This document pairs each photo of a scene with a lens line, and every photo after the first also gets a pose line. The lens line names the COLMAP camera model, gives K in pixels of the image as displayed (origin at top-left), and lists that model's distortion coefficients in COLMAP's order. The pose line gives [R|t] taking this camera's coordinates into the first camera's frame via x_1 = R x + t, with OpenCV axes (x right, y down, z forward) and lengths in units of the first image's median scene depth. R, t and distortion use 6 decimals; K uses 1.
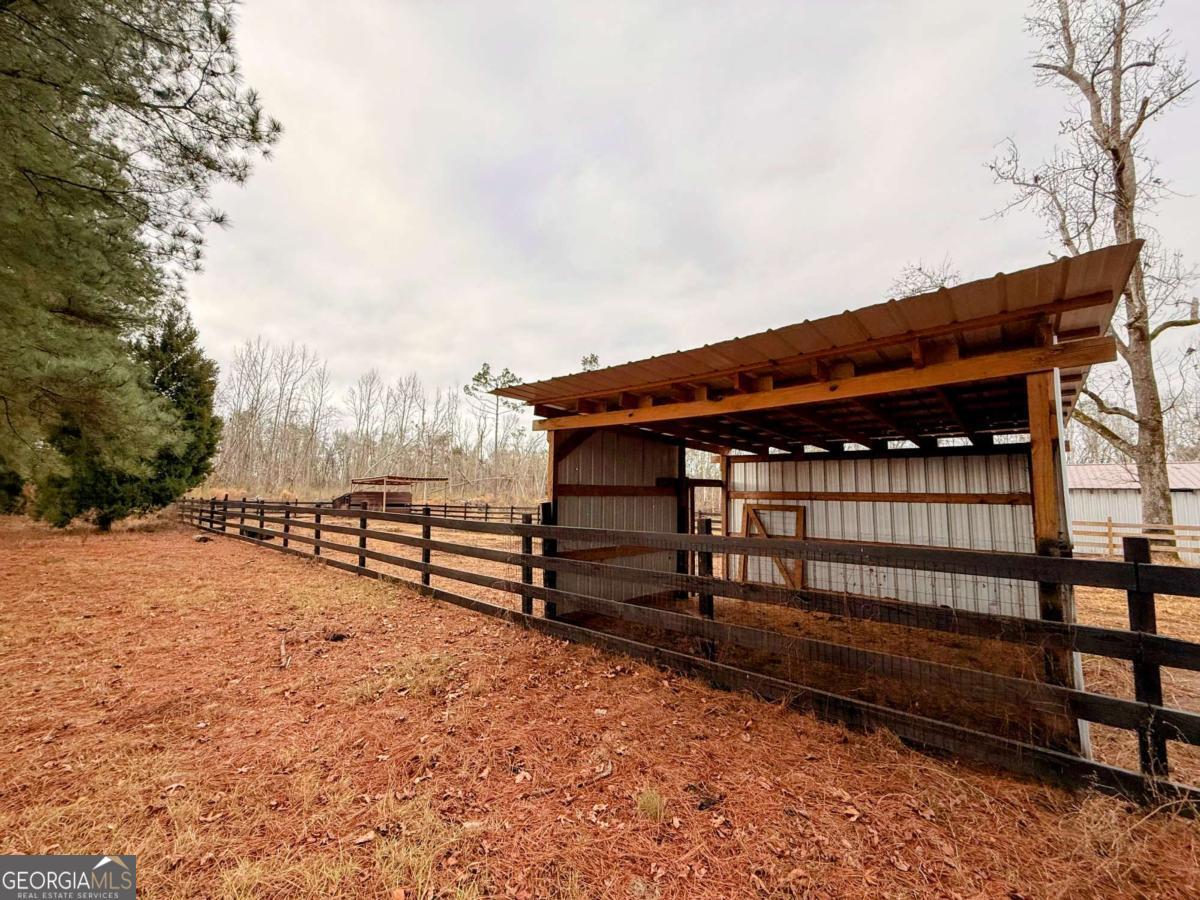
lens RADIAL K [[476.2, 0, 600.0], [0, 476.2, 450.0], [0, 0, 1]] dist [0.001686, 0.000137]
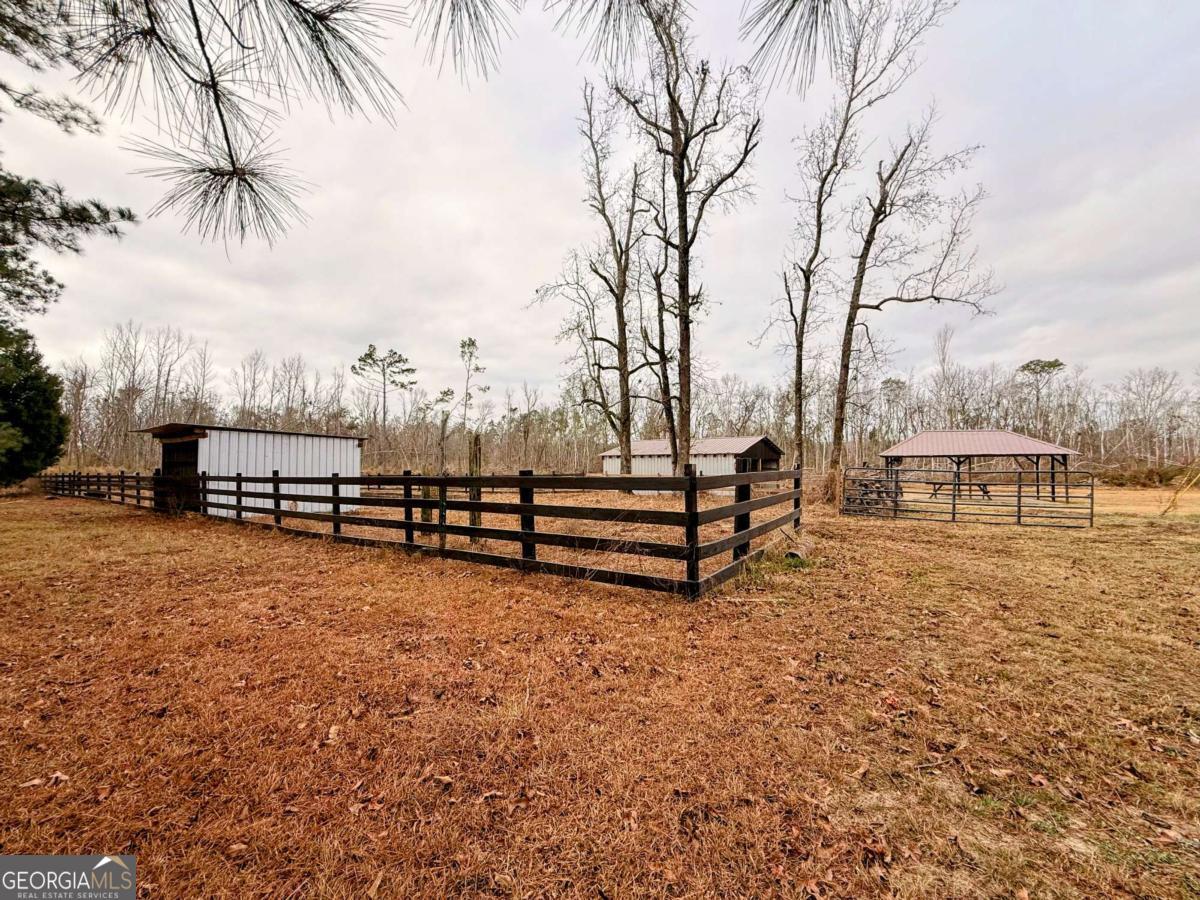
lens RADIAL K [[476.2, 0, 600.0], [0, 476.2, 450.0], [0, 0, 1]] dist [0.001686, 0.000137]
pose [[0.992614, -0.018947, 0.119828, 1.783692], [0.011218, 0.997832, 0.064848, -0.126703], [-0.120797, -0.063025, 0.990675, -1.773514]]
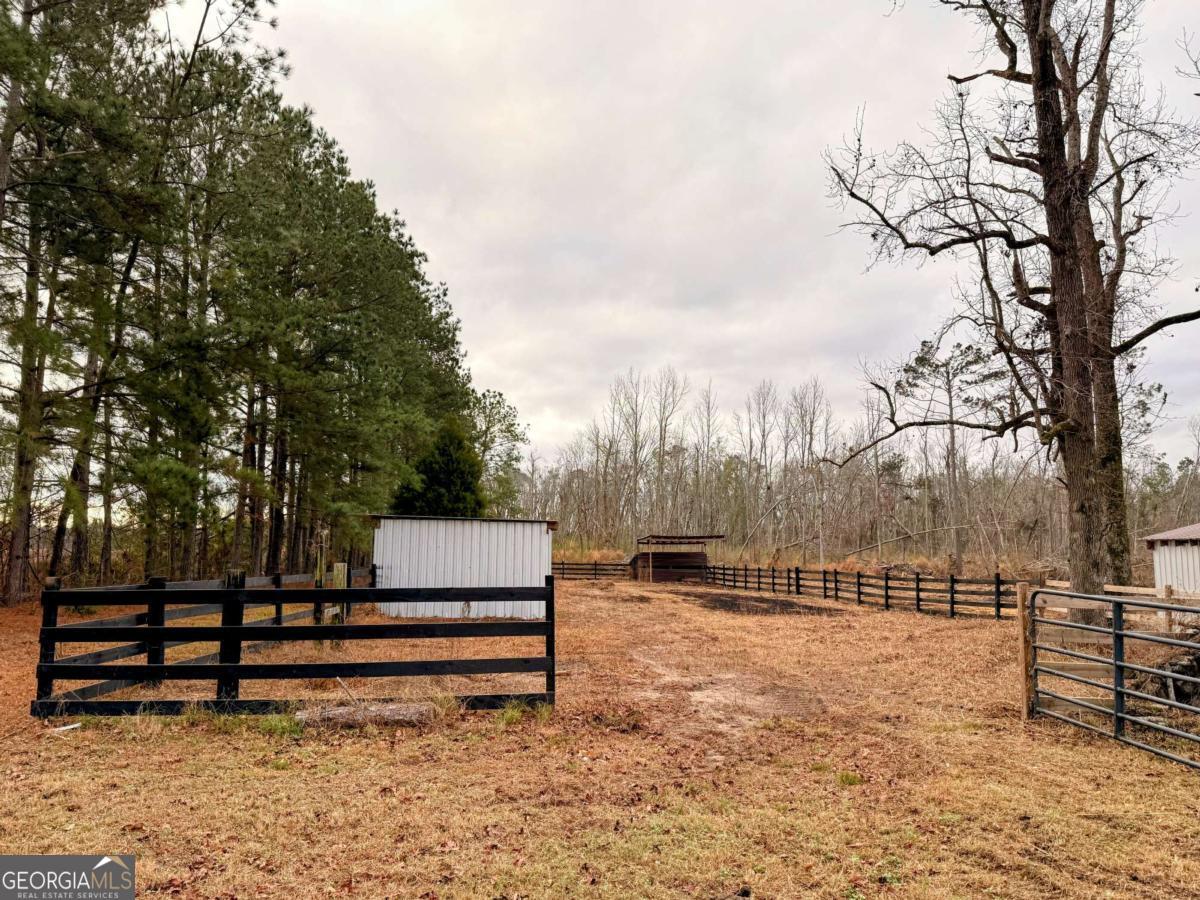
lens RADIAL K [[868.2, 0, 580.5], [0, 868.2, 453.0], [0, 0, 1]] dist [0.046946, -0.002157]
pose [[0.679344, -0.089568, -0.728333, 3.541527], [0.074362, 0.995816, -0.053103, -0.132501], [0.730043, -0.018085, 0.683162, -1.375354]]
